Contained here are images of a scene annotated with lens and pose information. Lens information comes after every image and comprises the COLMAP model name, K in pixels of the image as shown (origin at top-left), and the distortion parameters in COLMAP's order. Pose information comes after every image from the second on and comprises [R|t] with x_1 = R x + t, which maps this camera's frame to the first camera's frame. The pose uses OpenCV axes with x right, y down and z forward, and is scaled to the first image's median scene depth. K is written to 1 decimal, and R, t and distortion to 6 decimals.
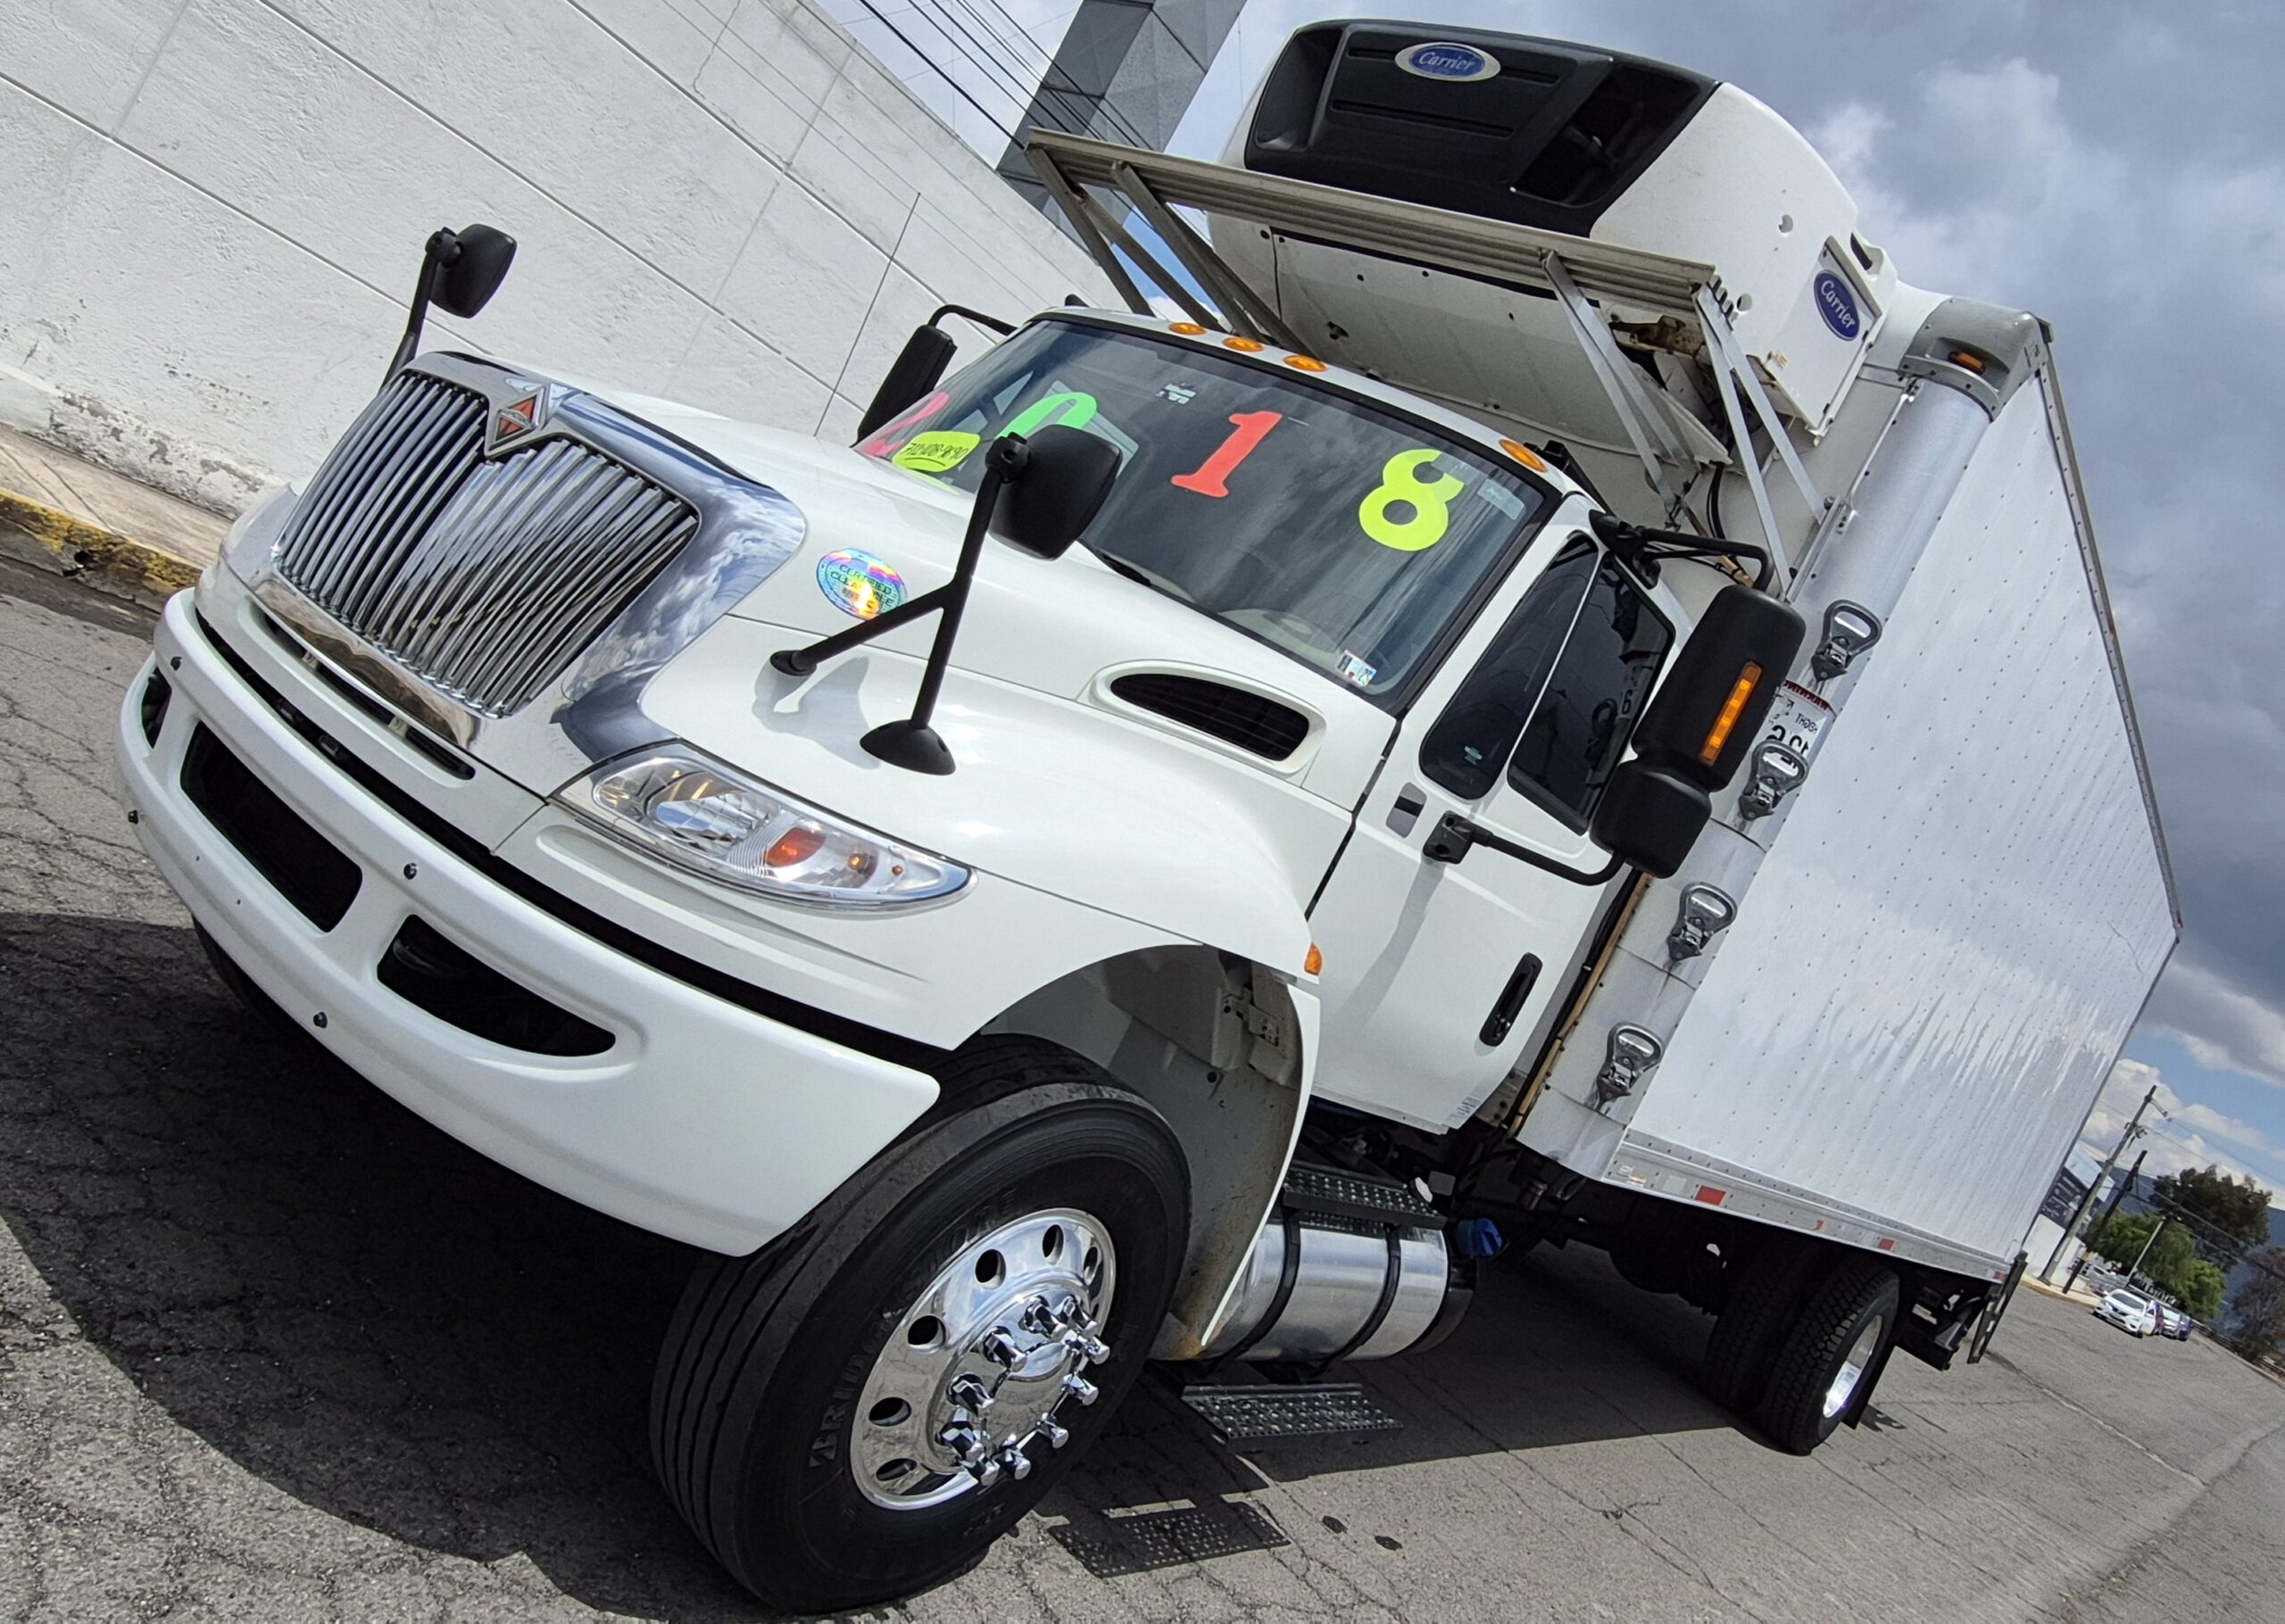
lens RADIAL K [[1741.5, 0, 1146.8], [0, 1741.5, 775.4], [0, 0, 1]] dist [0.001334, 0.003361]
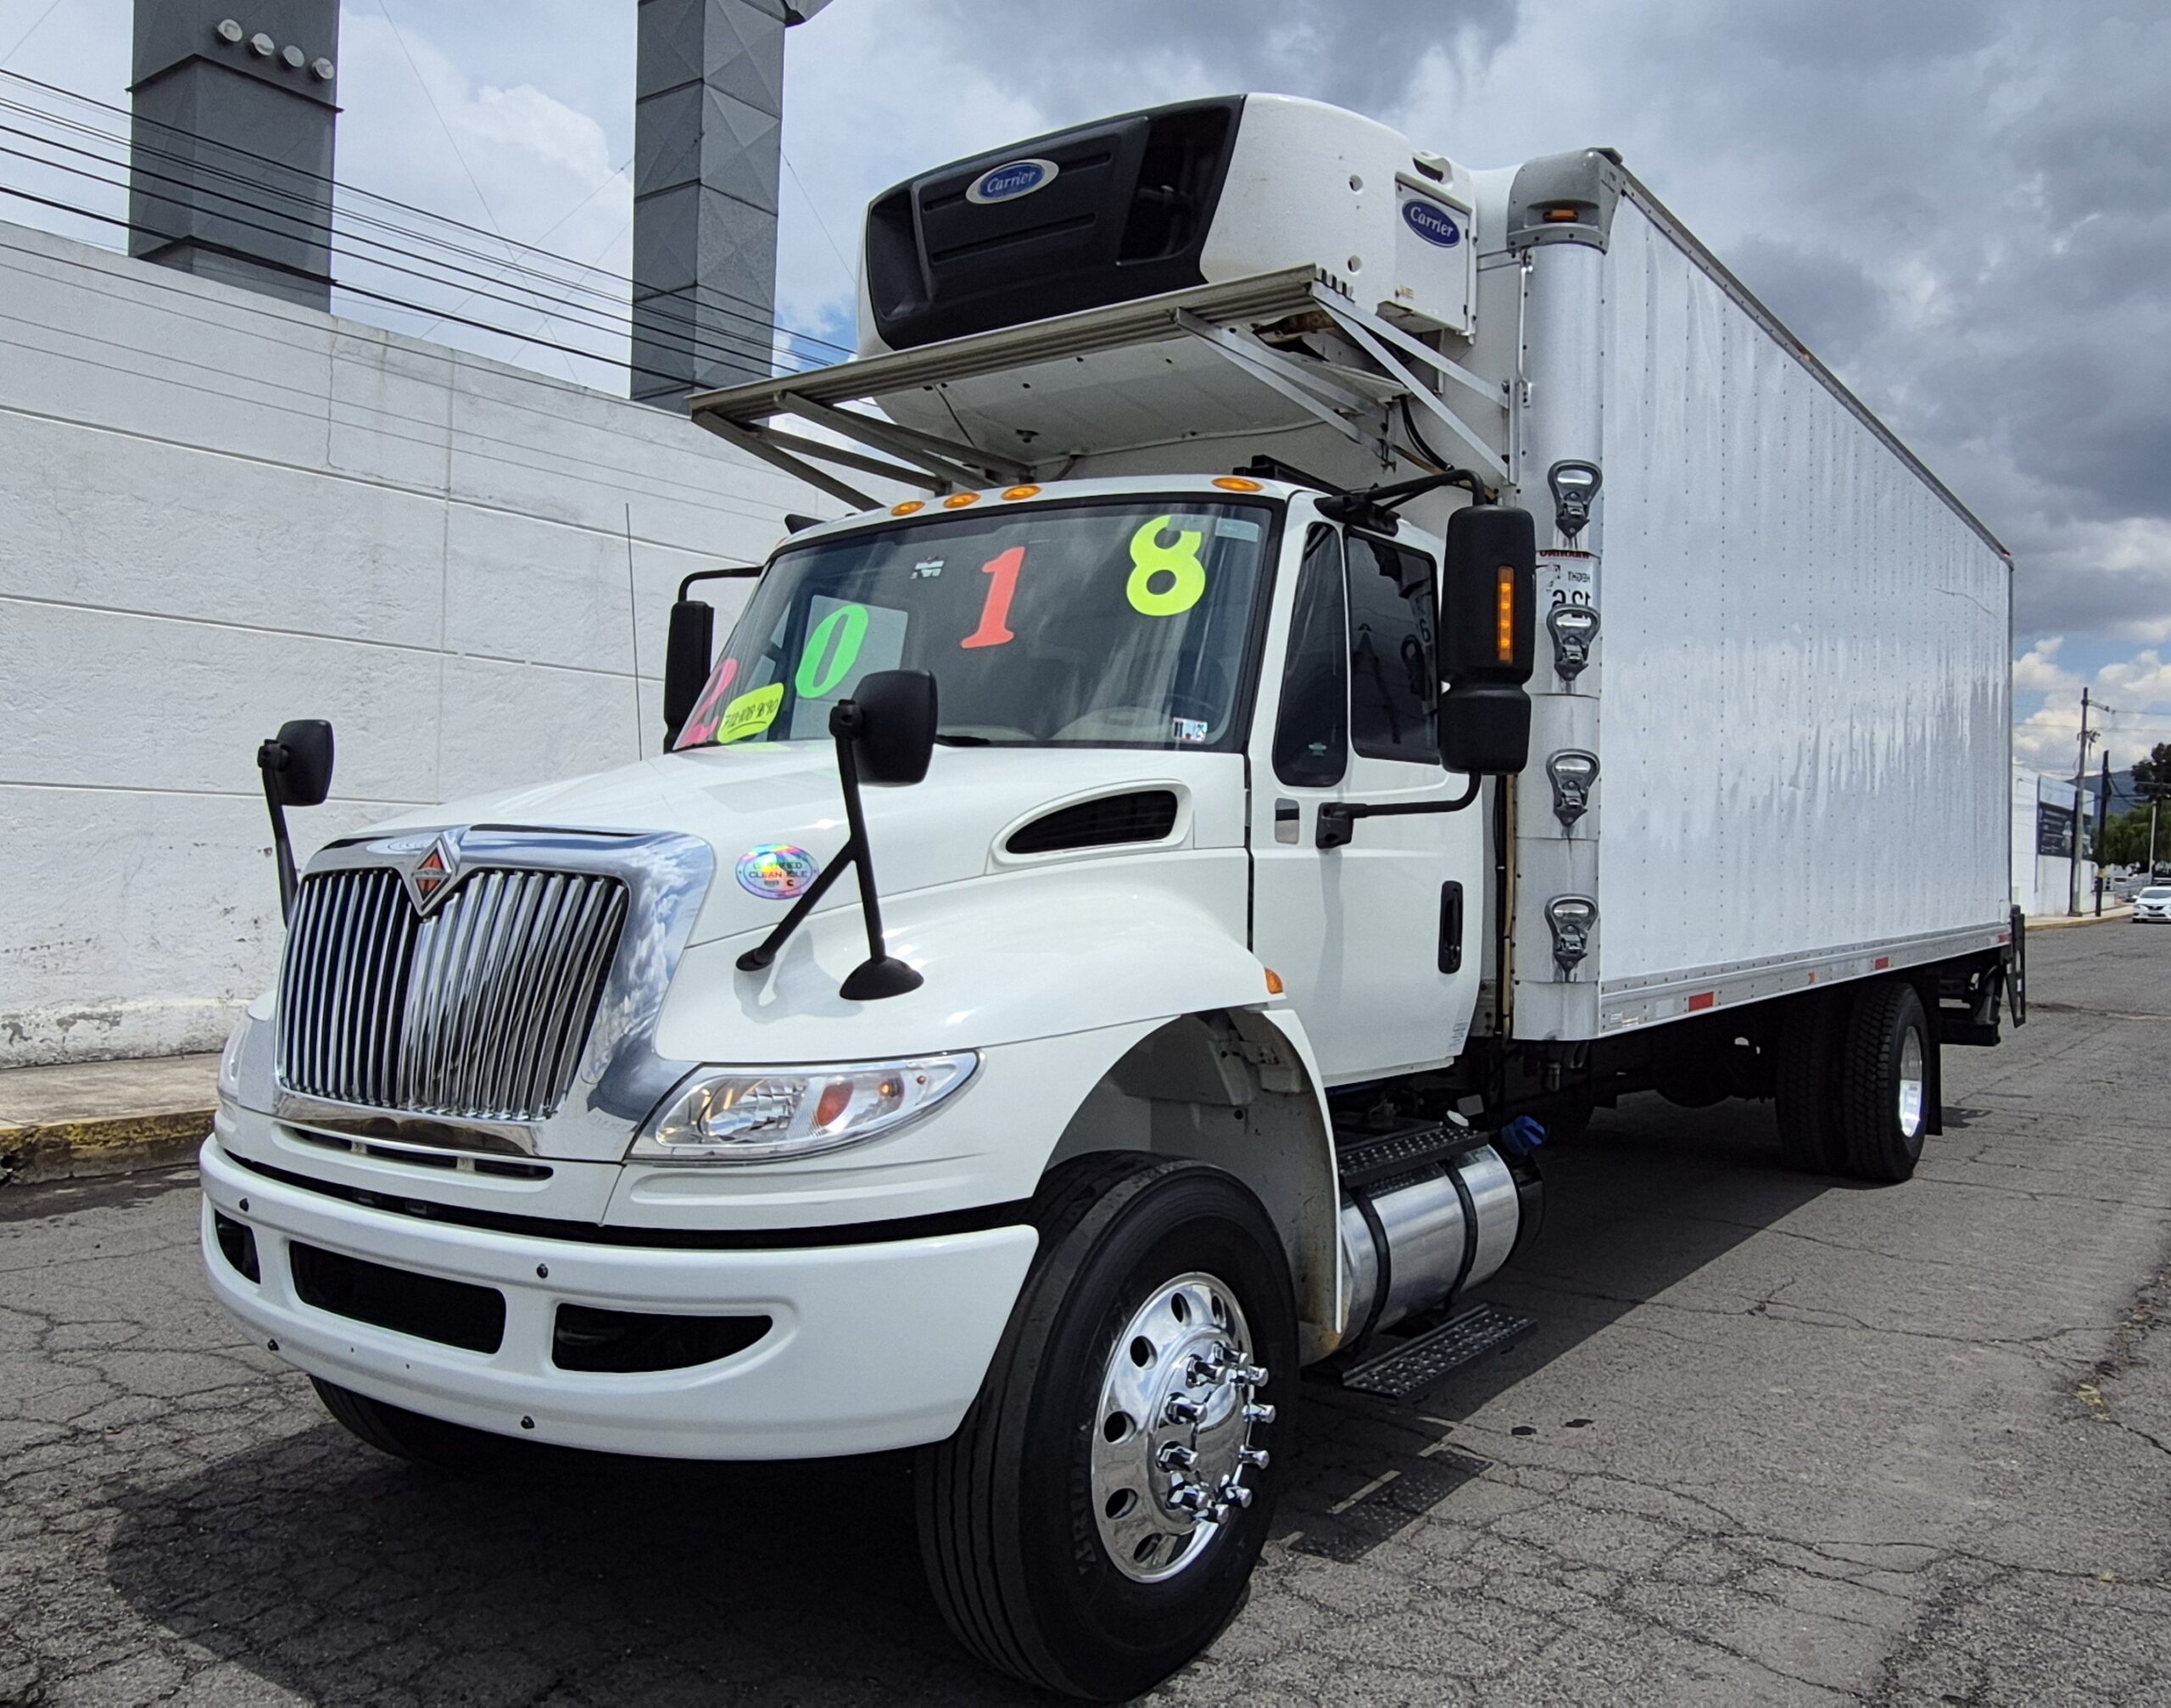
lens RADIAL K [[1861.9, 0, 1085.5], [0, 1861.9, 854.0], [0, 0, 1]] dist [-0.000617, 0.001541]
pose [[0.892938, -0.449191, 0.029799, -0.009556], [0.448971, 0.893435, 0.014082, -0.032550], [-0.032949, 0.000804, 0.999457, -0.166218]]
